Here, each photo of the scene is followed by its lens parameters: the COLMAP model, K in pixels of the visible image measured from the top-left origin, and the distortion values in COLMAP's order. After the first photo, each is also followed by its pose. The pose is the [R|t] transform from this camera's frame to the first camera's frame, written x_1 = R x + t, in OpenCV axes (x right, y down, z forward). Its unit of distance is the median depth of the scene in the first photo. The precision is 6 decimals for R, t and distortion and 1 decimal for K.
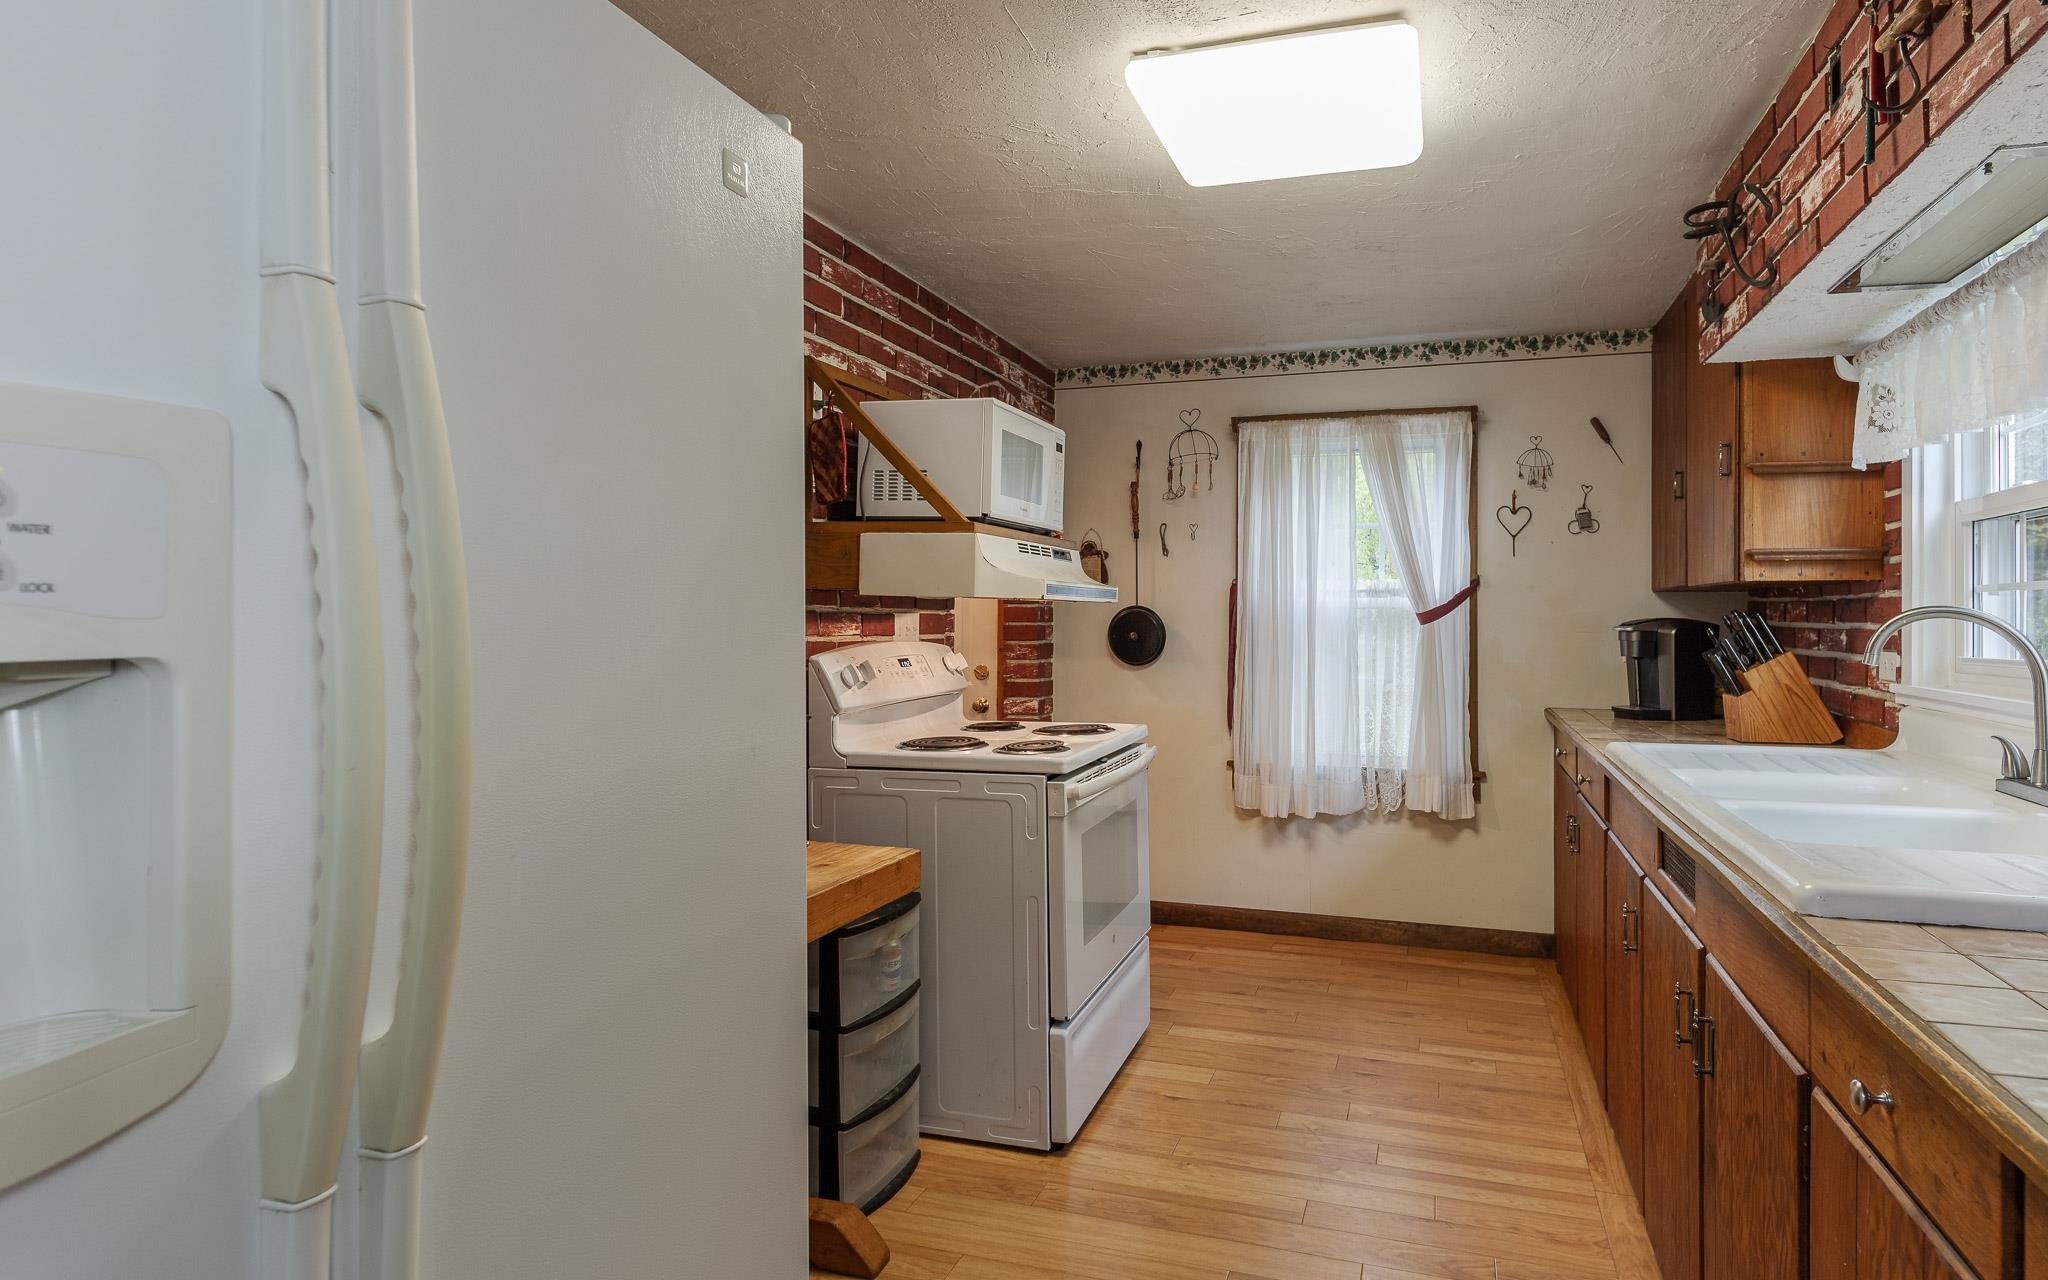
lens RADIAL K [[1069.8, 0, 1112.9], [0, 1069.8, 612.0], [0, 0, 1]] dist [0.007351, -0.006591]
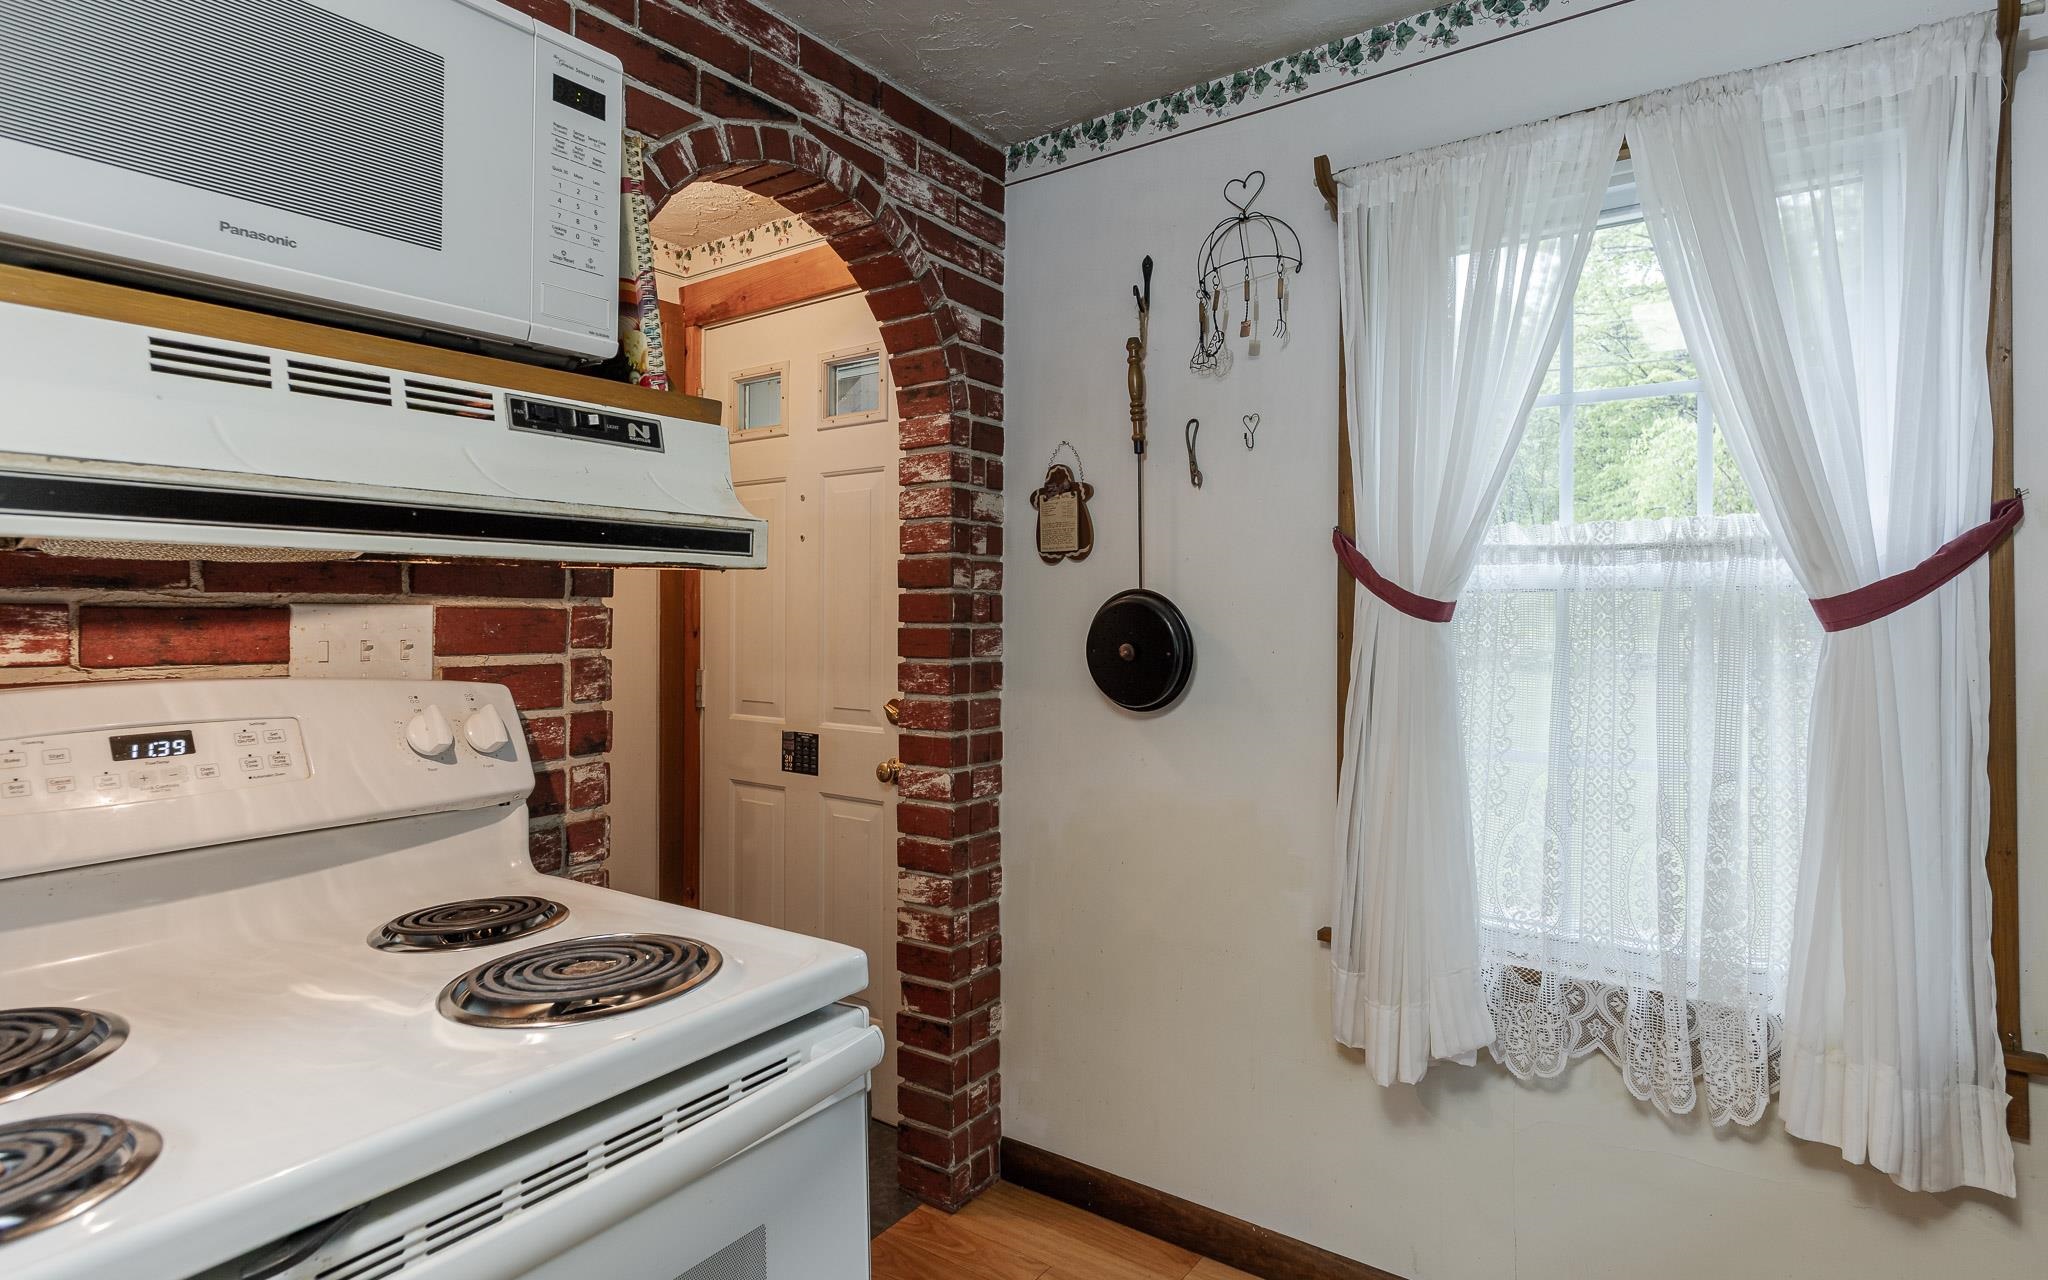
lens RADIAL K [[1069.8, 0, 1050.2], [0, 1069.8, 610.6], [0, 0, 1]] dist [0.007351, -0.006591]
pose [[0.952048, -0.003973, -0.305922, 0.148147], [0.004718, 0.999987, 0.001697, 0.003132], [0.305911, -0.003058, 0.952055, 0.573836]]
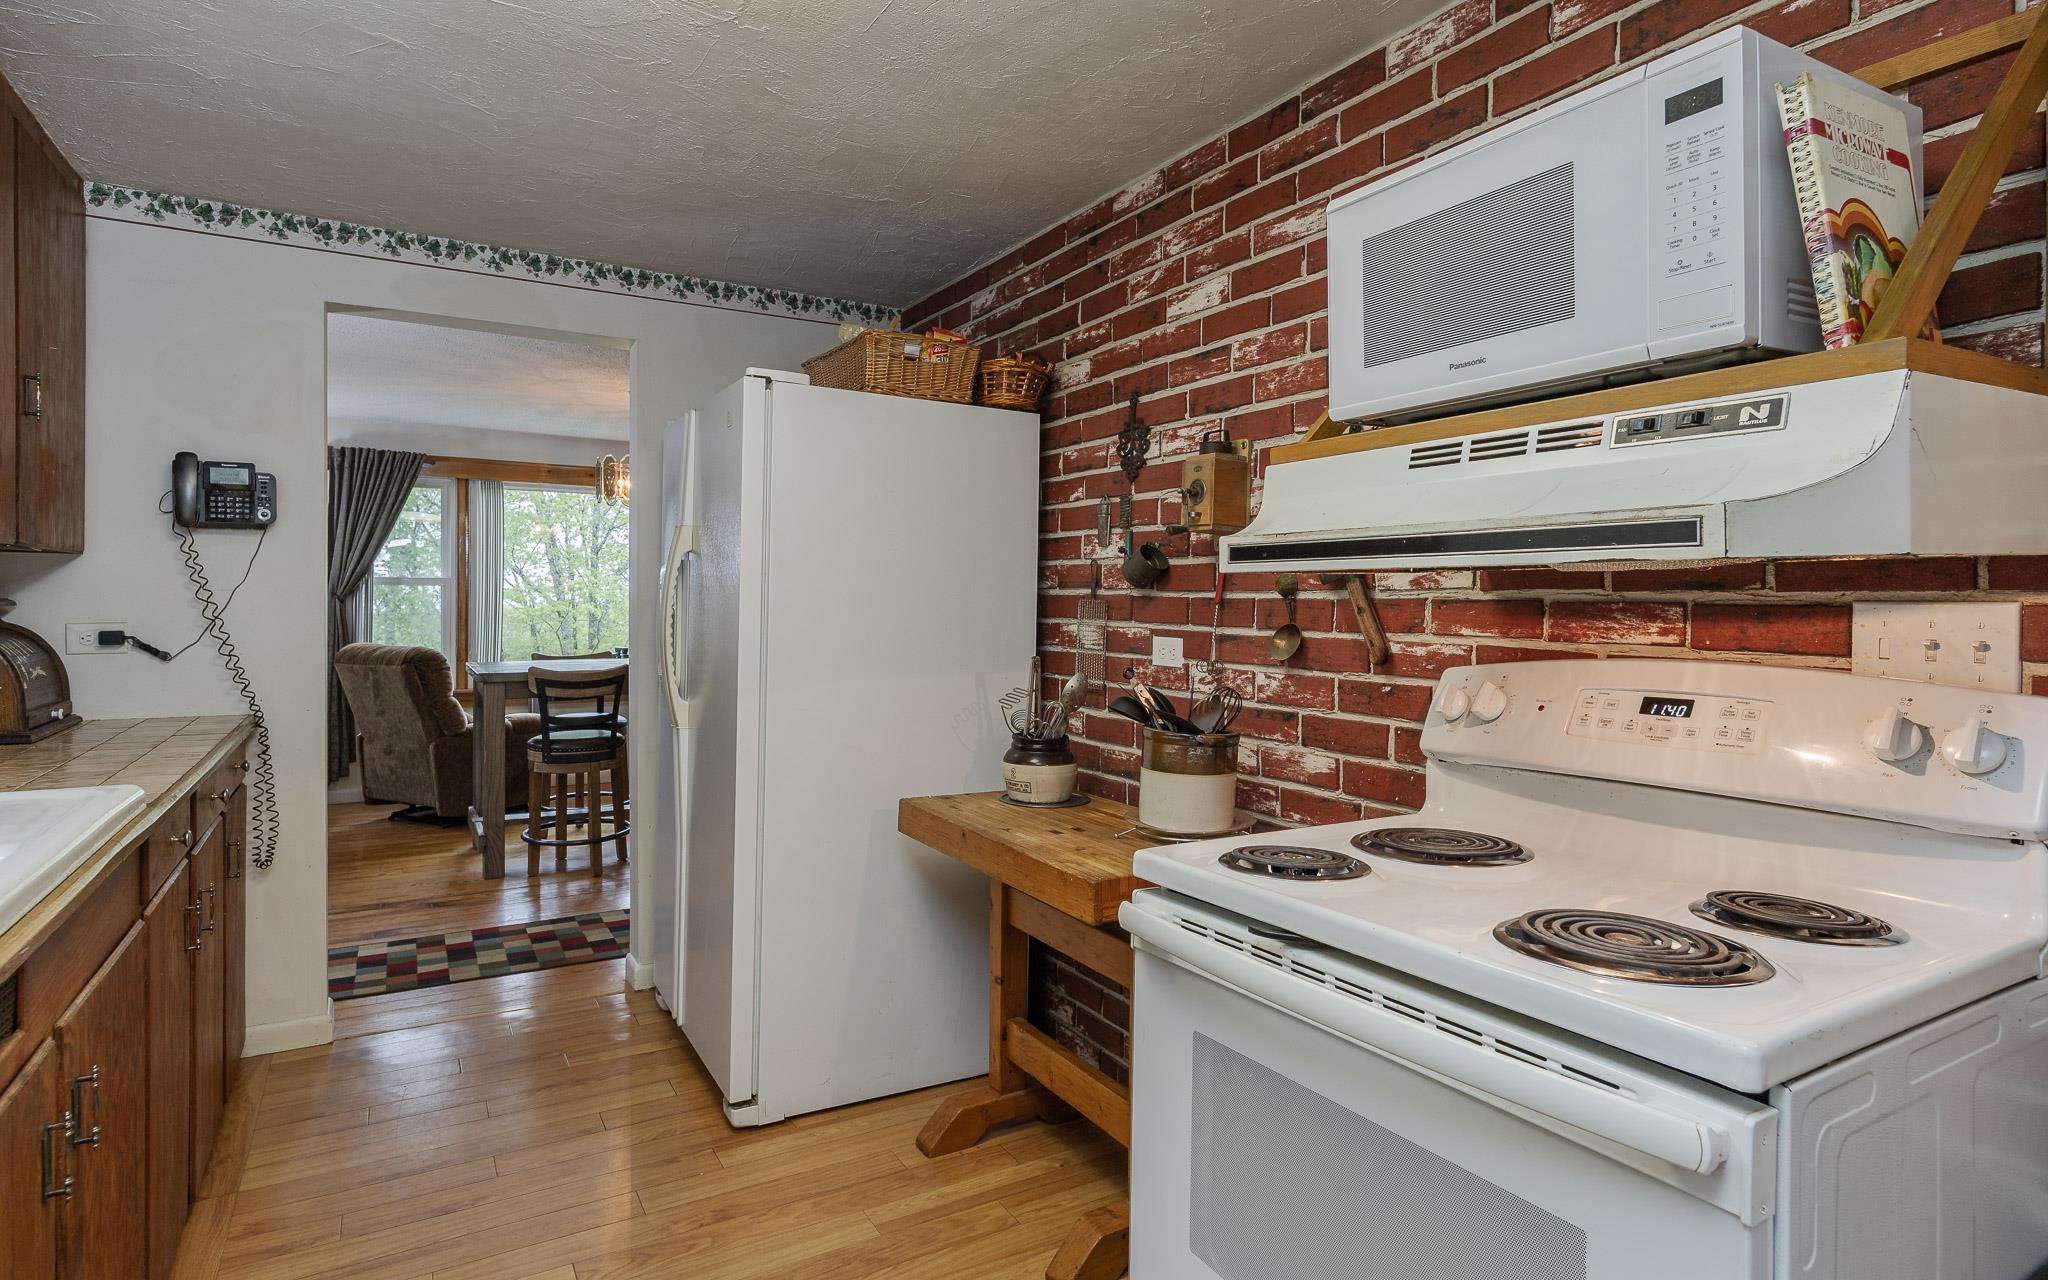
lens RADIAL K [[1069.8, 0, 1028.8], [0, 1069.8, 606.6], [0, 0, 1]] dist [0.007351, -0.006591]
pose [[-0.686502, -0.004362, -0.727115, 0.264724], [-0.006403, 0.999979, 0.000046, 0.003753], [0.727099, 0.004688, -0.686516, 0.853485]]
